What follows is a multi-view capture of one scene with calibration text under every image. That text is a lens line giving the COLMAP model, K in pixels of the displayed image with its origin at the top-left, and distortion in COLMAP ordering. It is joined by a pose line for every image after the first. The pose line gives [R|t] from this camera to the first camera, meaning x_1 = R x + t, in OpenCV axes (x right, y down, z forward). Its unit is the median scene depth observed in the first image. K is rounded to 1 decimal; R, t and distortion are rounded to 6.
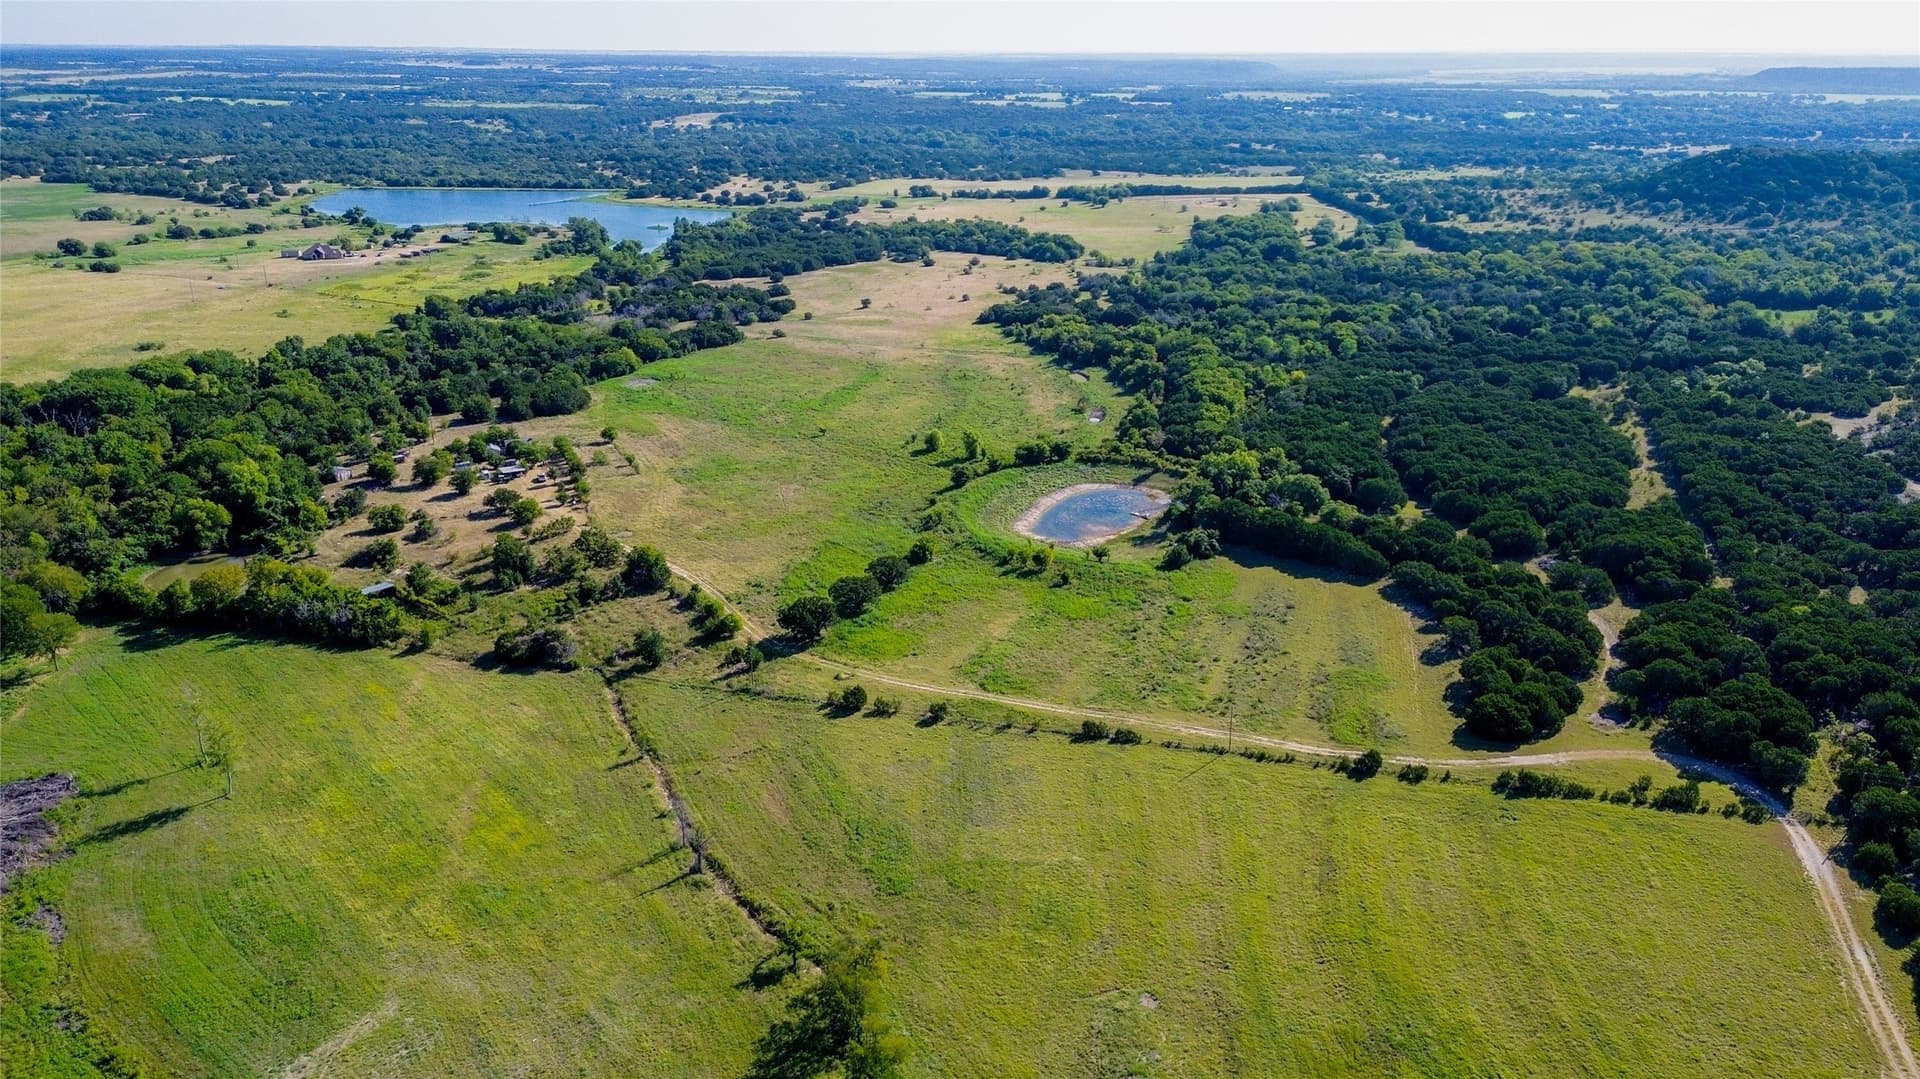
lens RADIAL K [[1360.3, 0, 960.0], [0, 1360.3, 539.5], [0, 0, 1]] dist [0.078284, -0.081587]
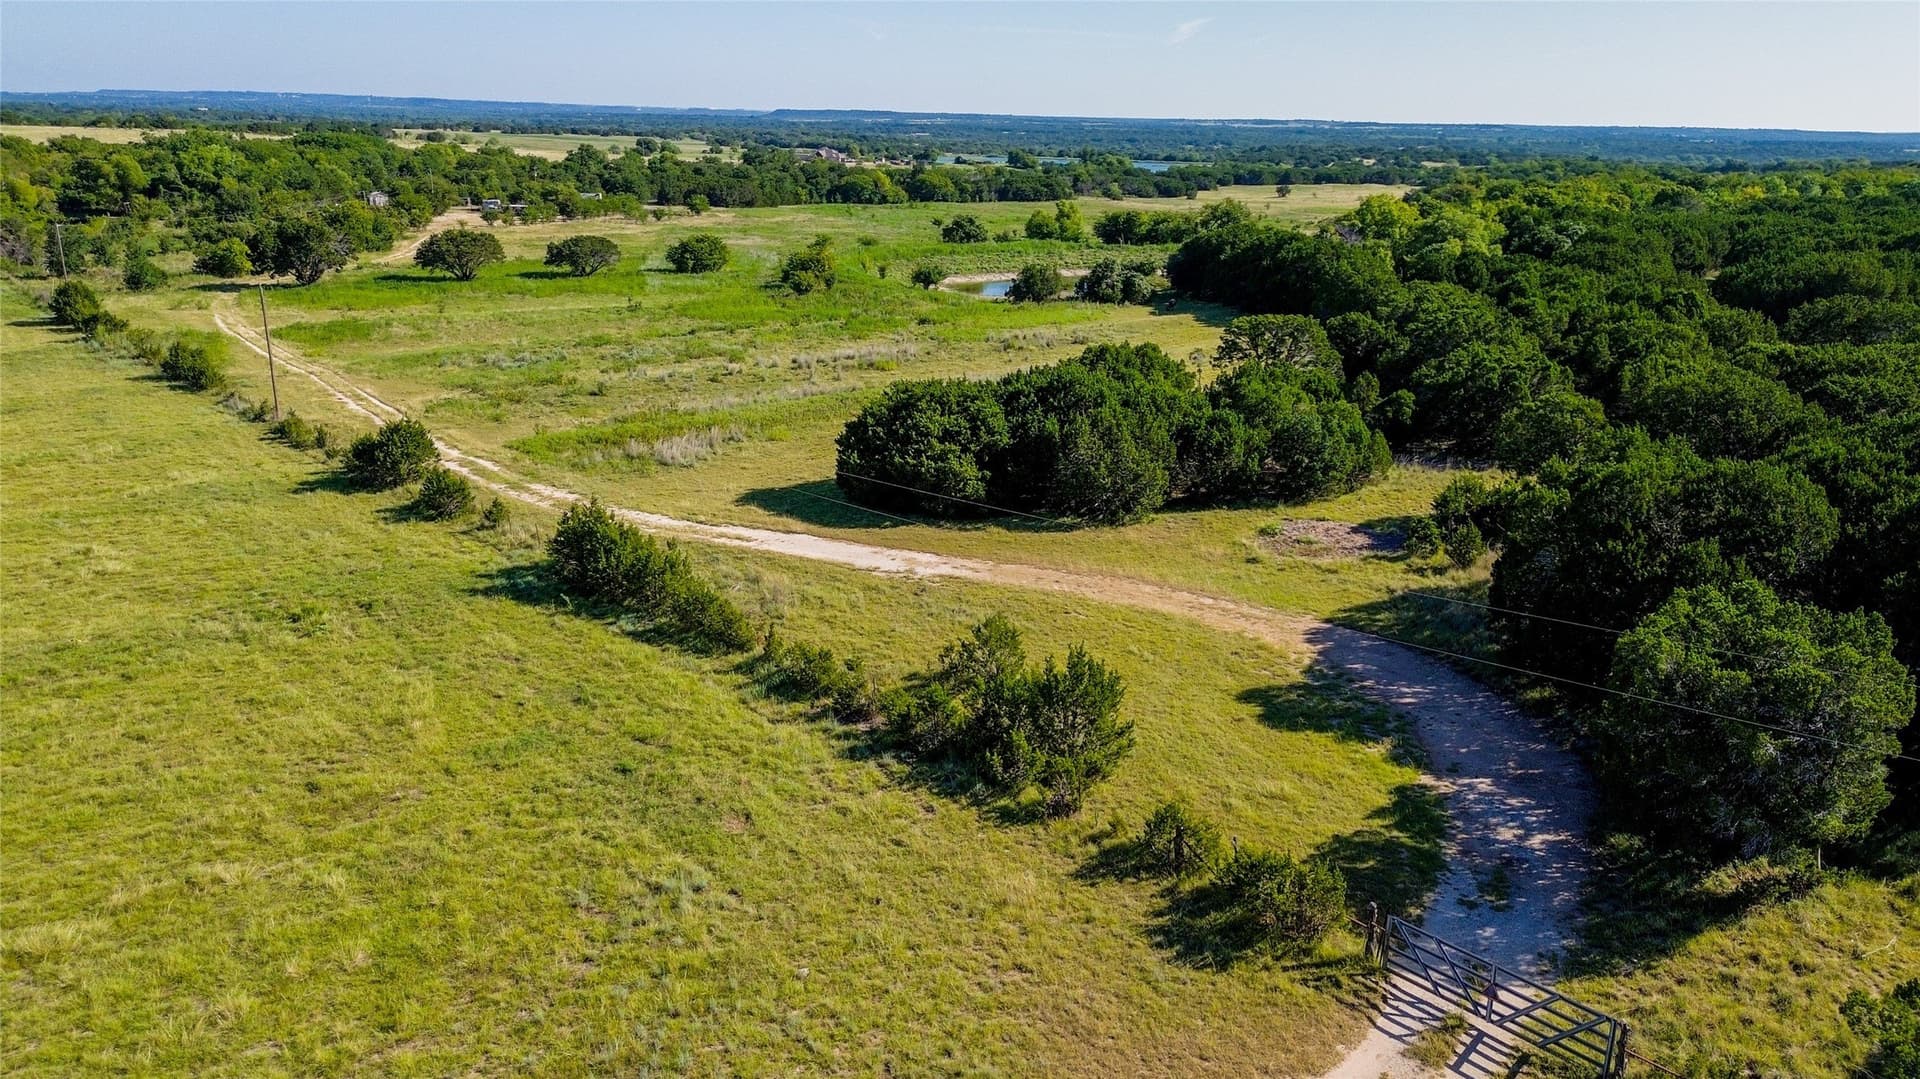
lens RADIAL K [[1356.2, 0, 960.0], [0, 1356.2, 539.5], [0, 0, 1]] dist [0.076889, -0.079811]
pose [[0.848107, 0.171836, -0.501185, 0.152432], [-0.198379, 0.980125, 0.000348, 0.041359], [0.491284, 0.099129, 0.865340, 0.212671]]
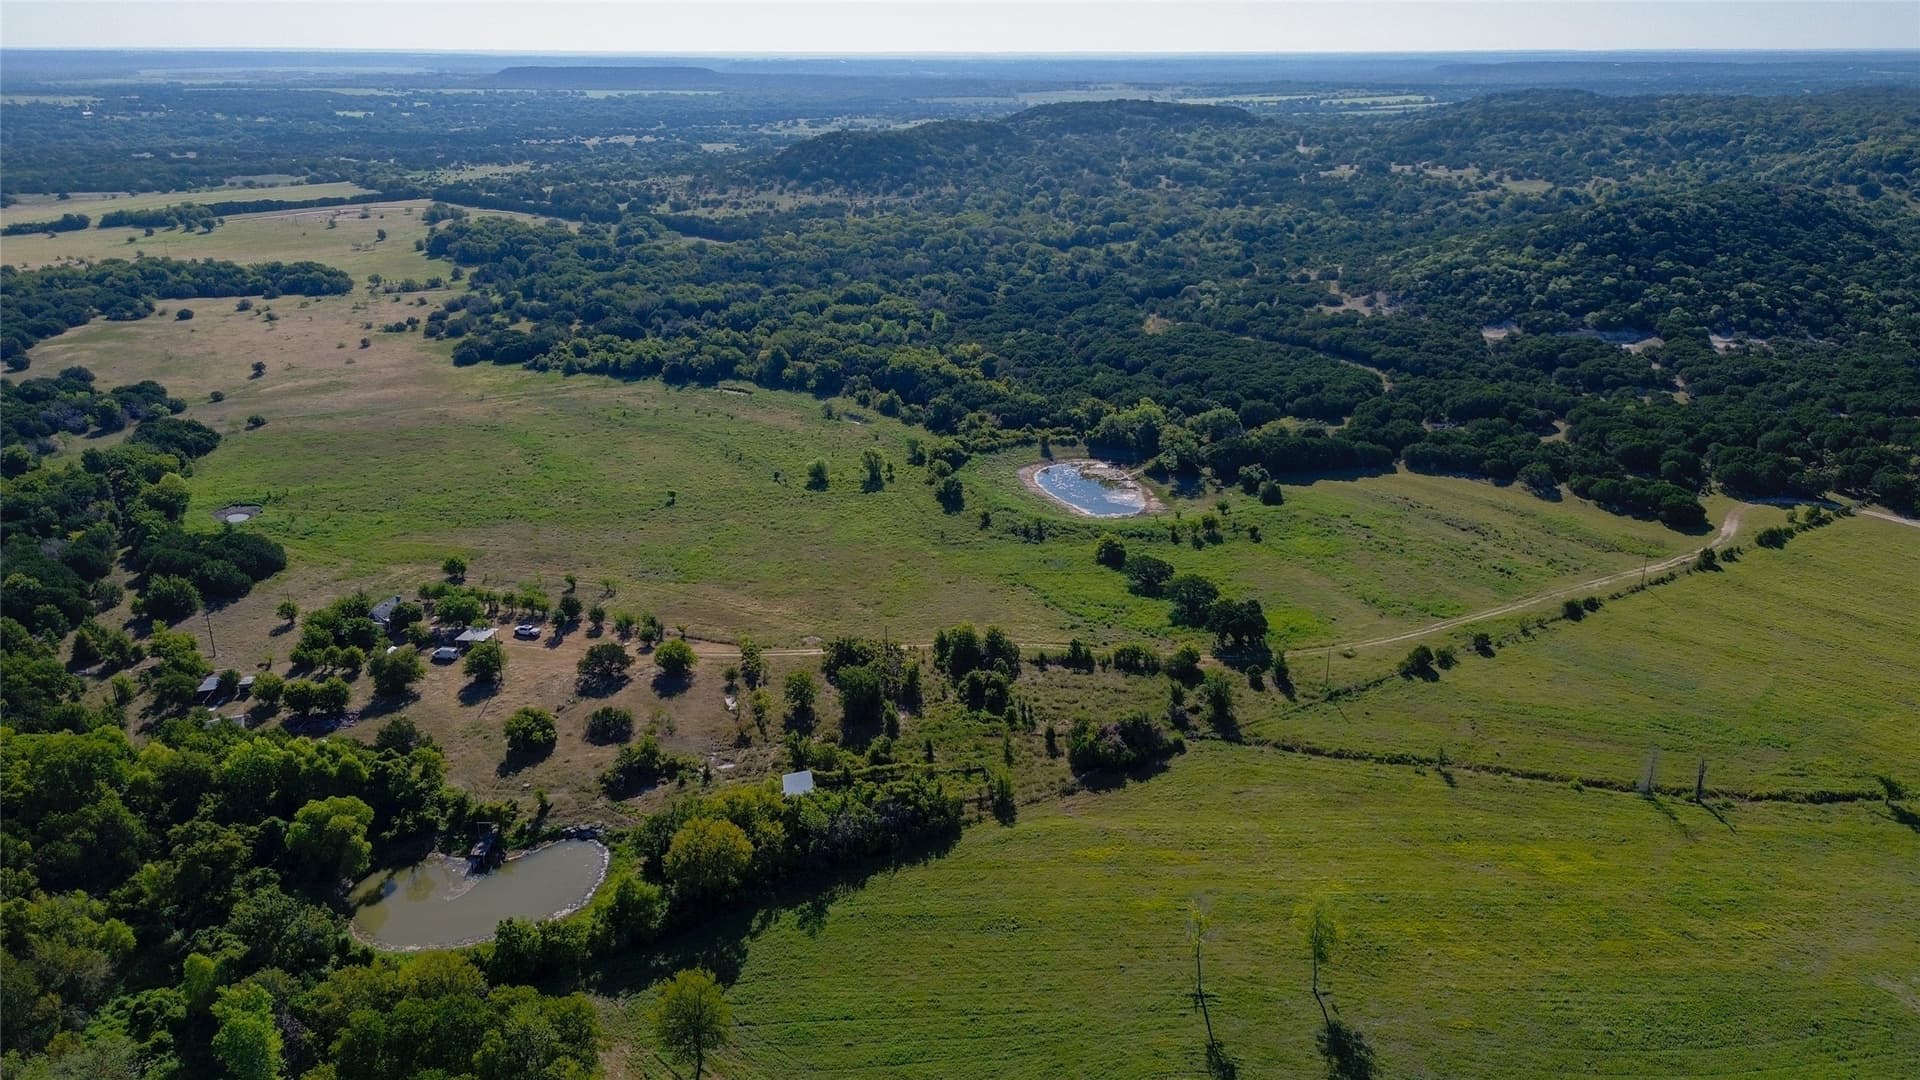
lens RADIAL K [[1360.3, 0, 960.0], [0, 1360.3, 540.0], [0, 0, 1]] dist [0.078284, -0.081587]
pose [[0.649257, -0.257996, 0.715474, -0.307821], [0.257747, 0.959680, 0.112162, -0.052822], [-0.715564, 0.111589, 0.689577, 0.156555]]
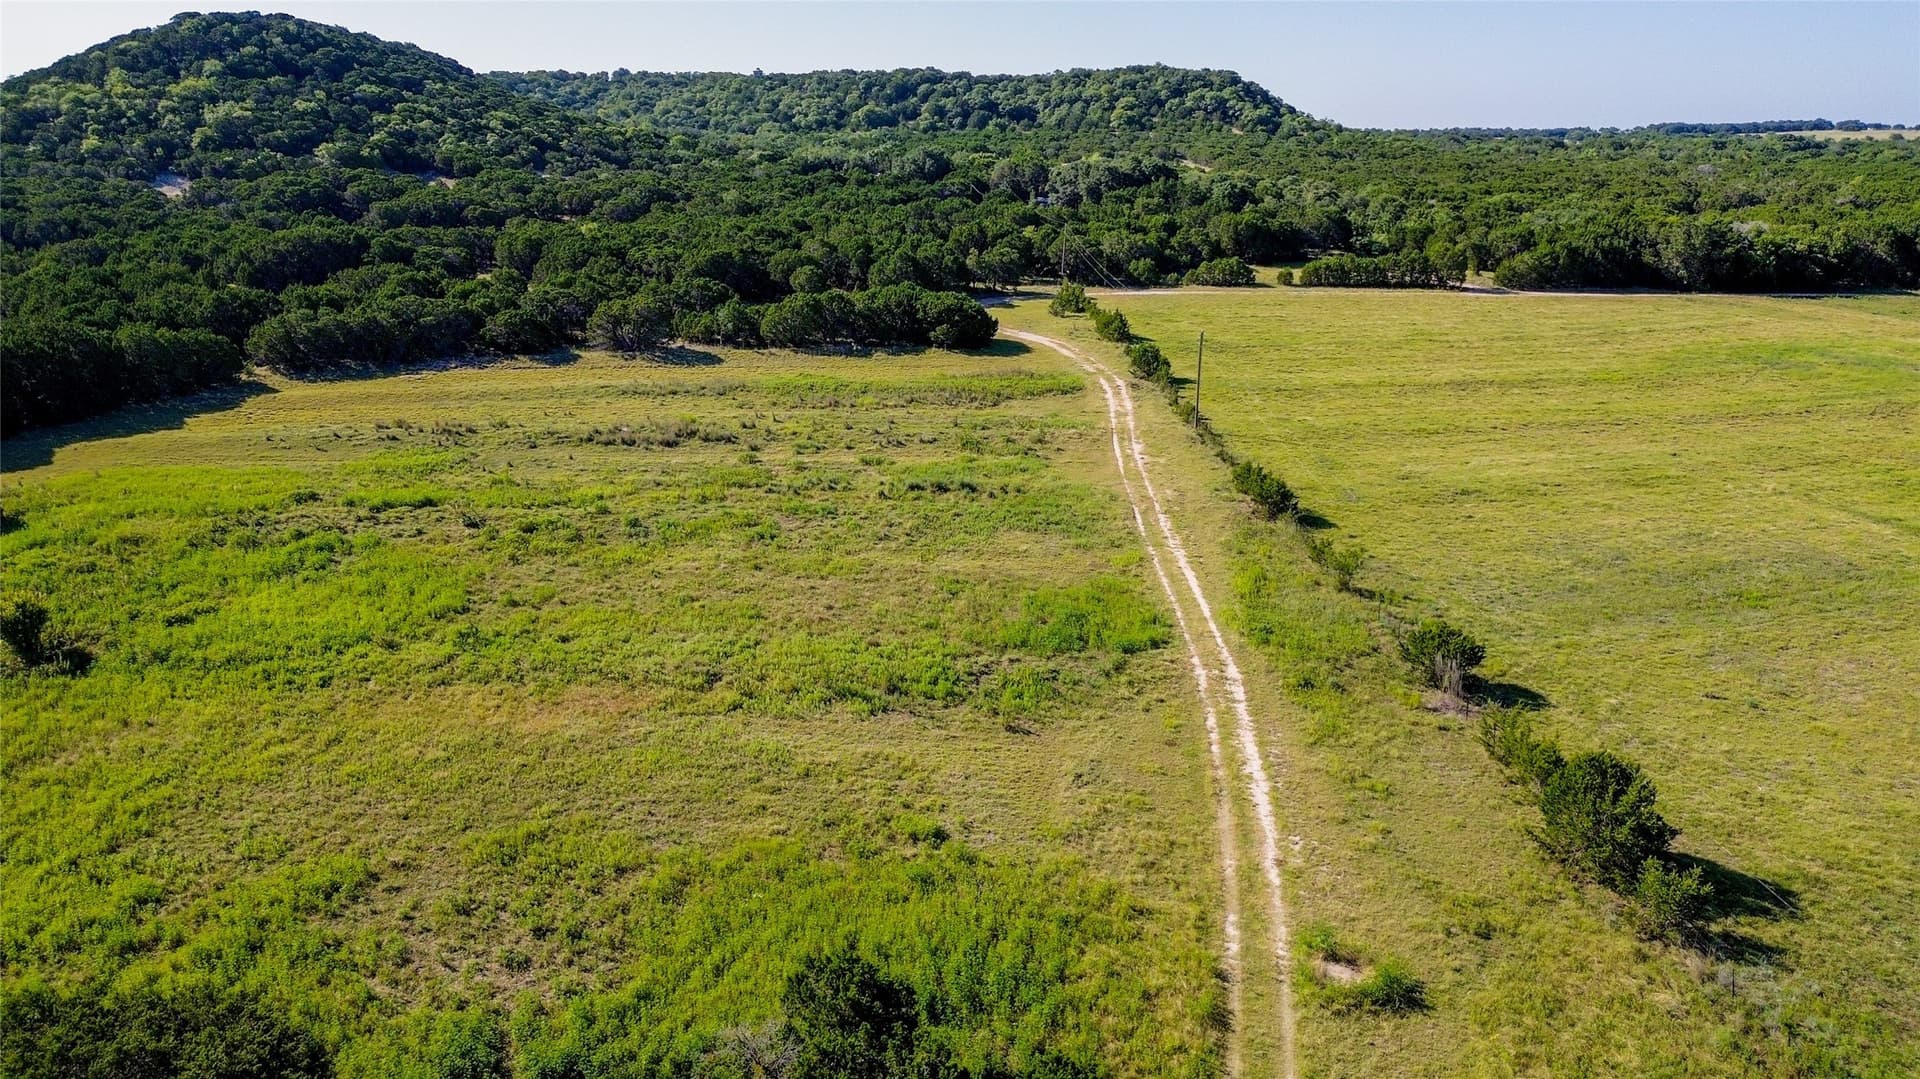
lens RADIAL K [[1356.2, 0, 960.0], [0, 1356.2, 539.5], [0, 0, 1]] dist [0.076889, -0.079811]
pose [[-0.361076, -0.261208, 0.895206, -0.064519], [0.314529, 0.869605, 0.380602, -0.007888], [-0.877893, 0.418995, -0.231836, 0.333888]]
